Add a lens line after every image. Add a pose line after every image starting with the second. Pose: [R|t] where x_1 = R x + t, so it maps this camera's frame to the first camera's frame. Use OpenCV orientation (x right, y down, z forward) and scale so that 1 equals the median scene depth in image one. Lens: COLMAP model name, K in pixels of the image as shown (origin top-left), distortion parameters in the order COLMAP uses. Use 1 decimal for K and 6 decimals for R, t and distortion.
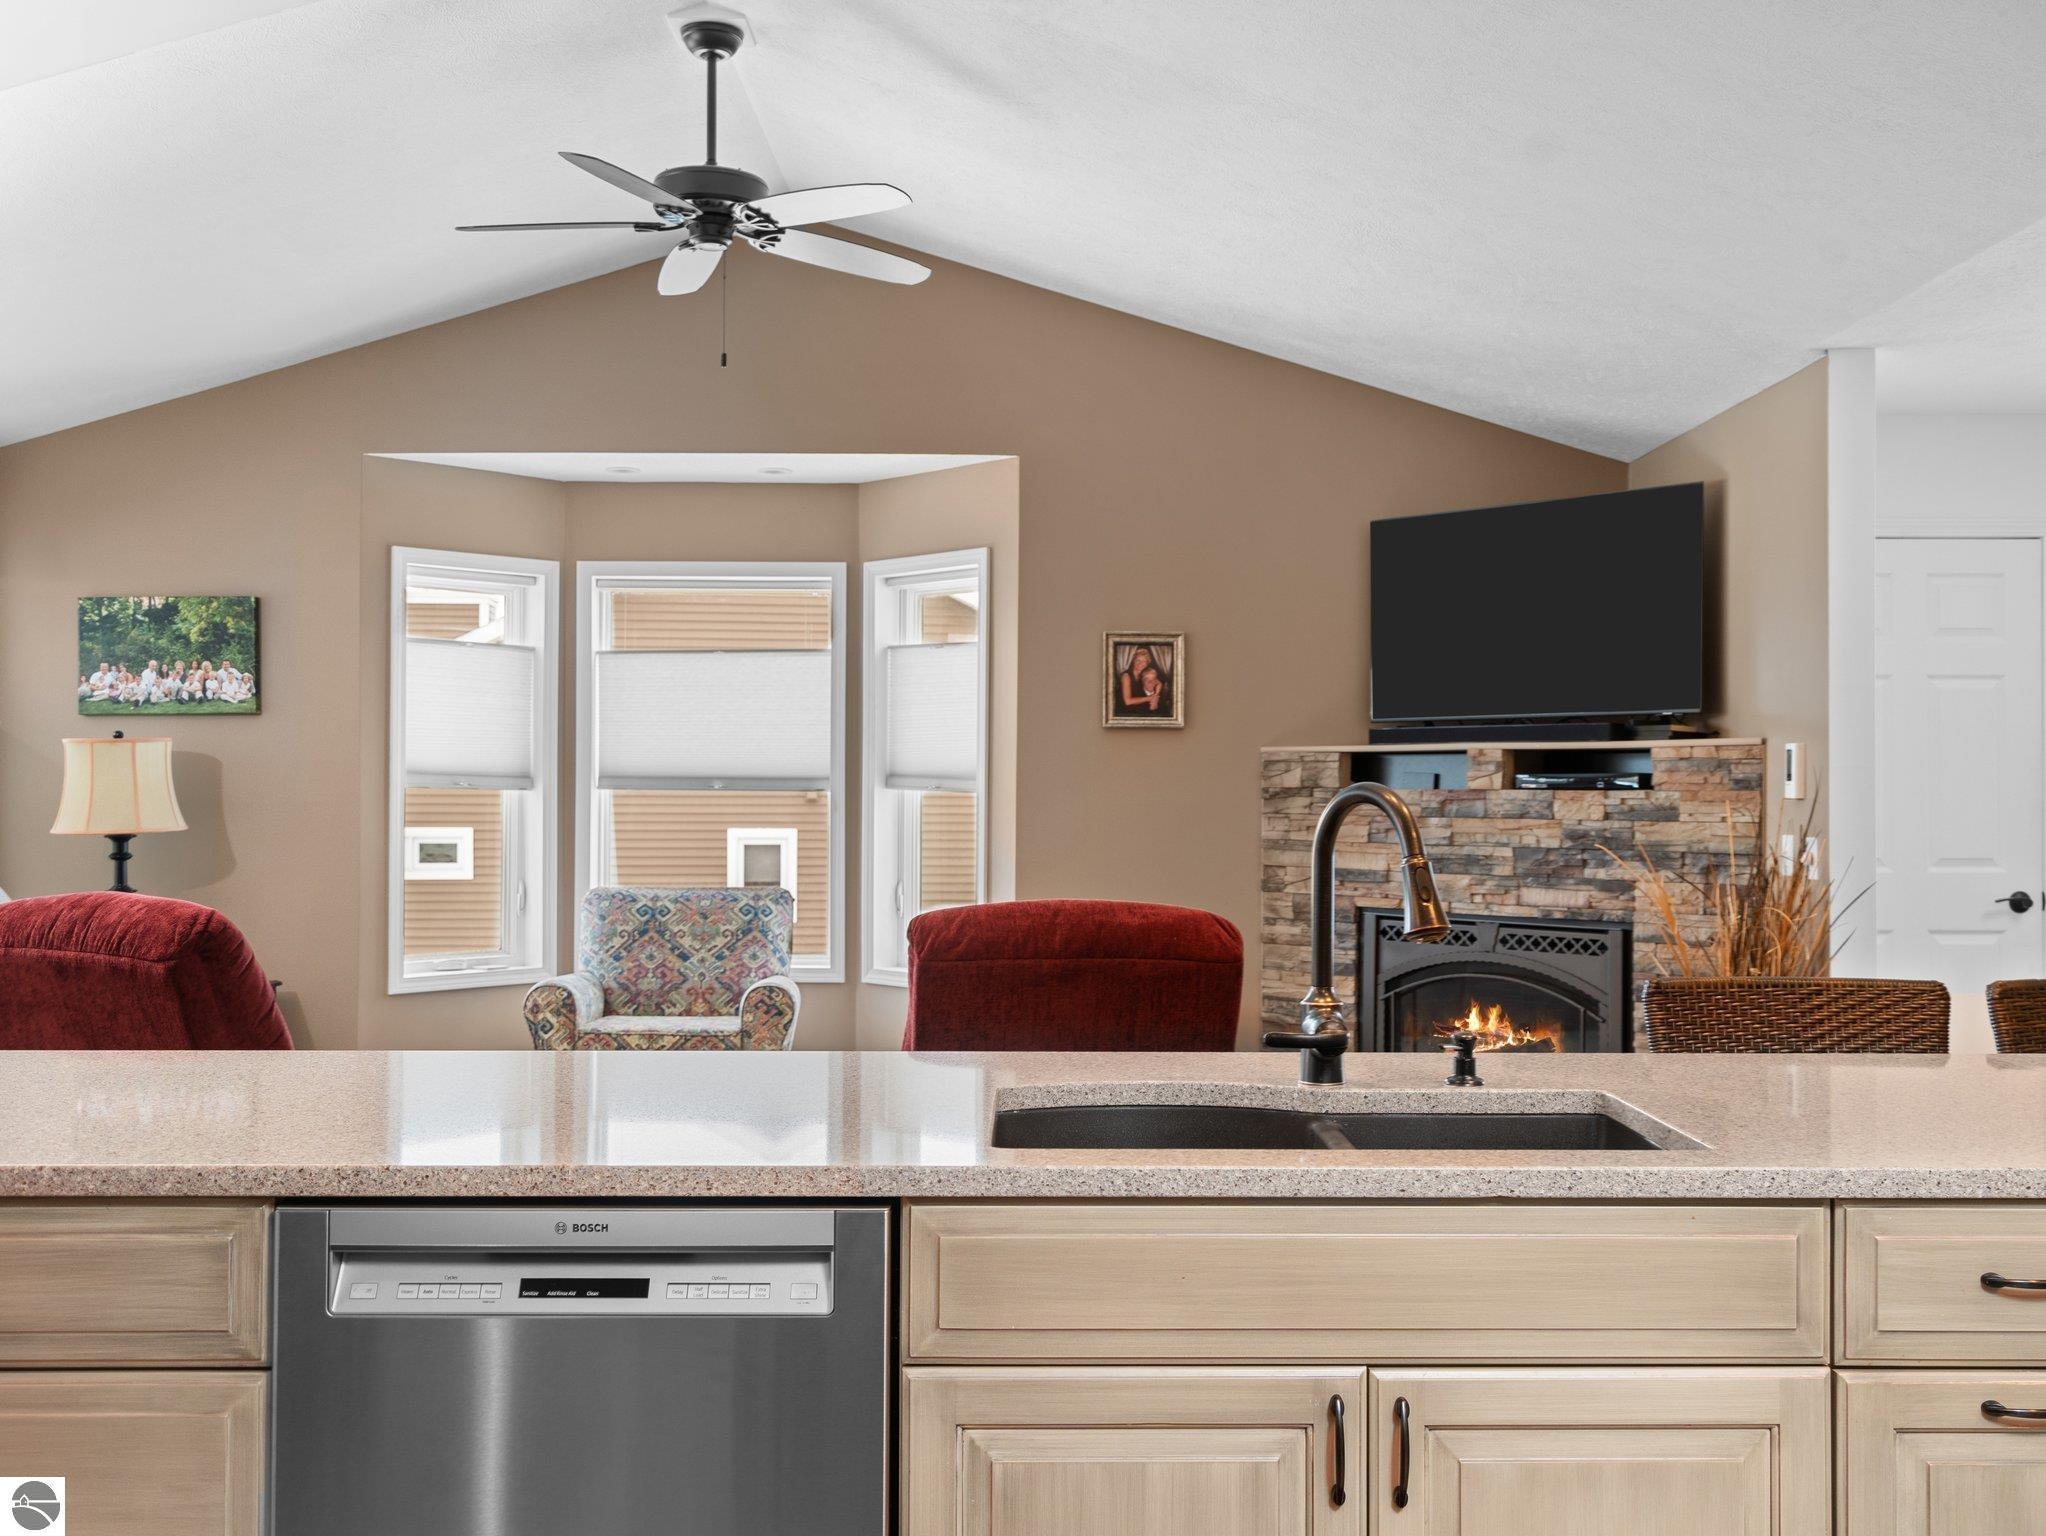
lens RADIAL K [[1955.0, 0, 1071.3], [0, 1955.0, 775.1], [0, 0, 1]] dist [0.009050, 0.000000]
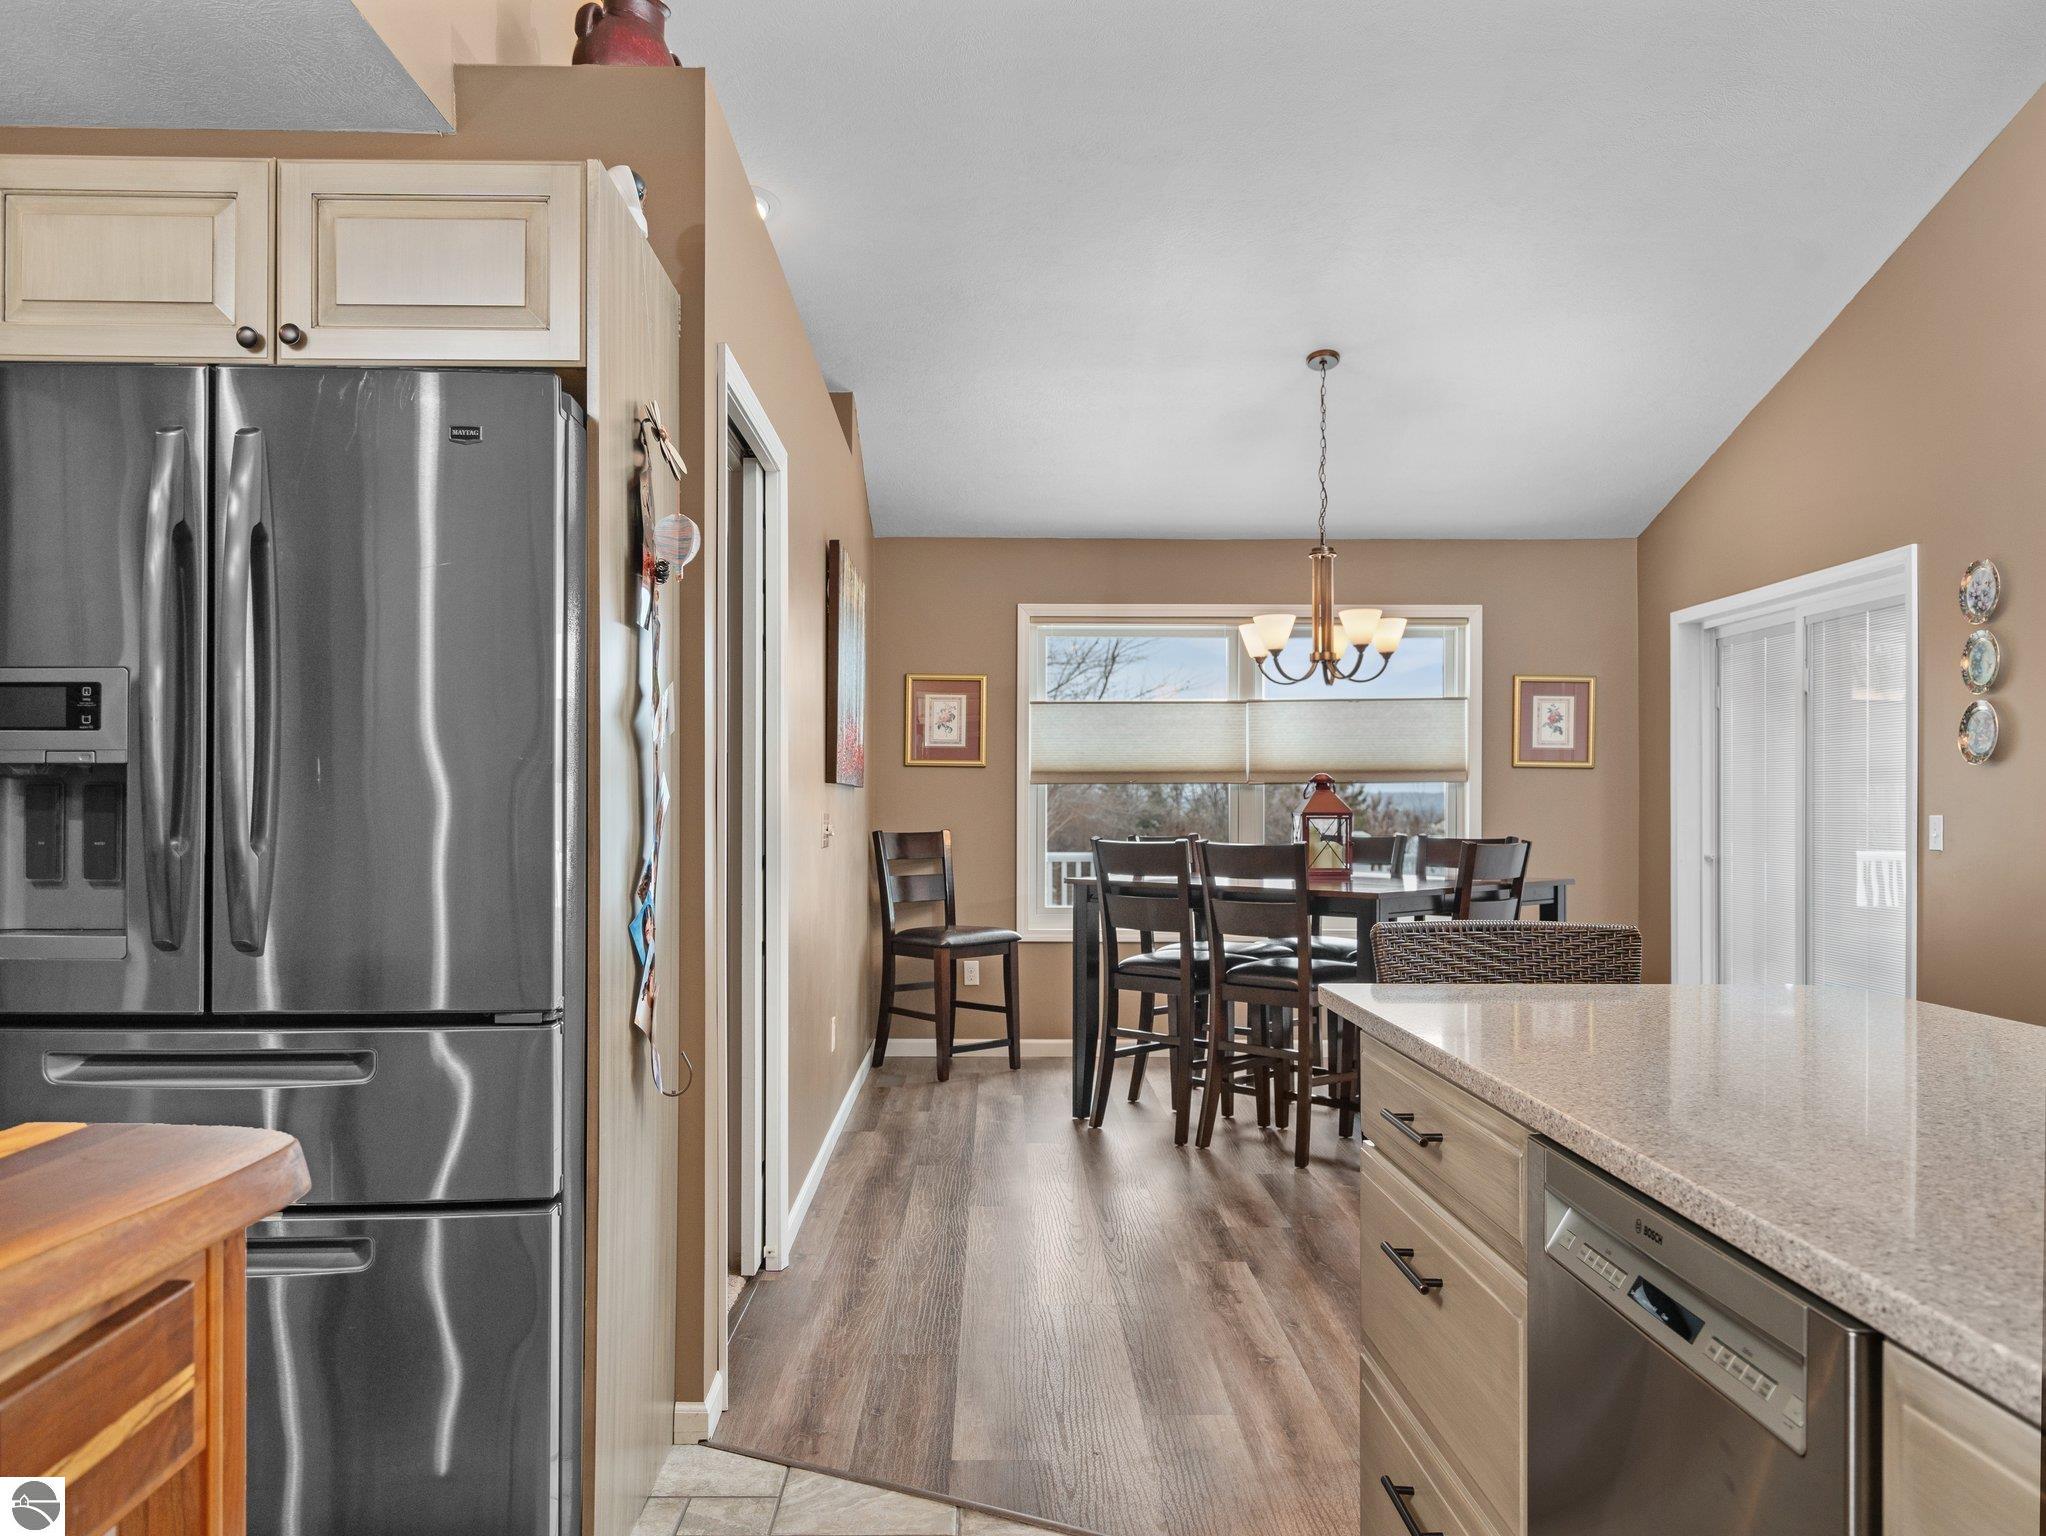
lens RADIAL K [[1623.4, 0, 1009.5], [0, 1623.4, 788.9], [0, 0, 1]] dist [0.017746, -0.001208]
pose [[-0.002433, -0.012221, -0.999922, 0.133251], [0.007036, 0.999900, -0.012237, 0.014032], [0.999972, -0.007065, -0.002347, 0.214563]]
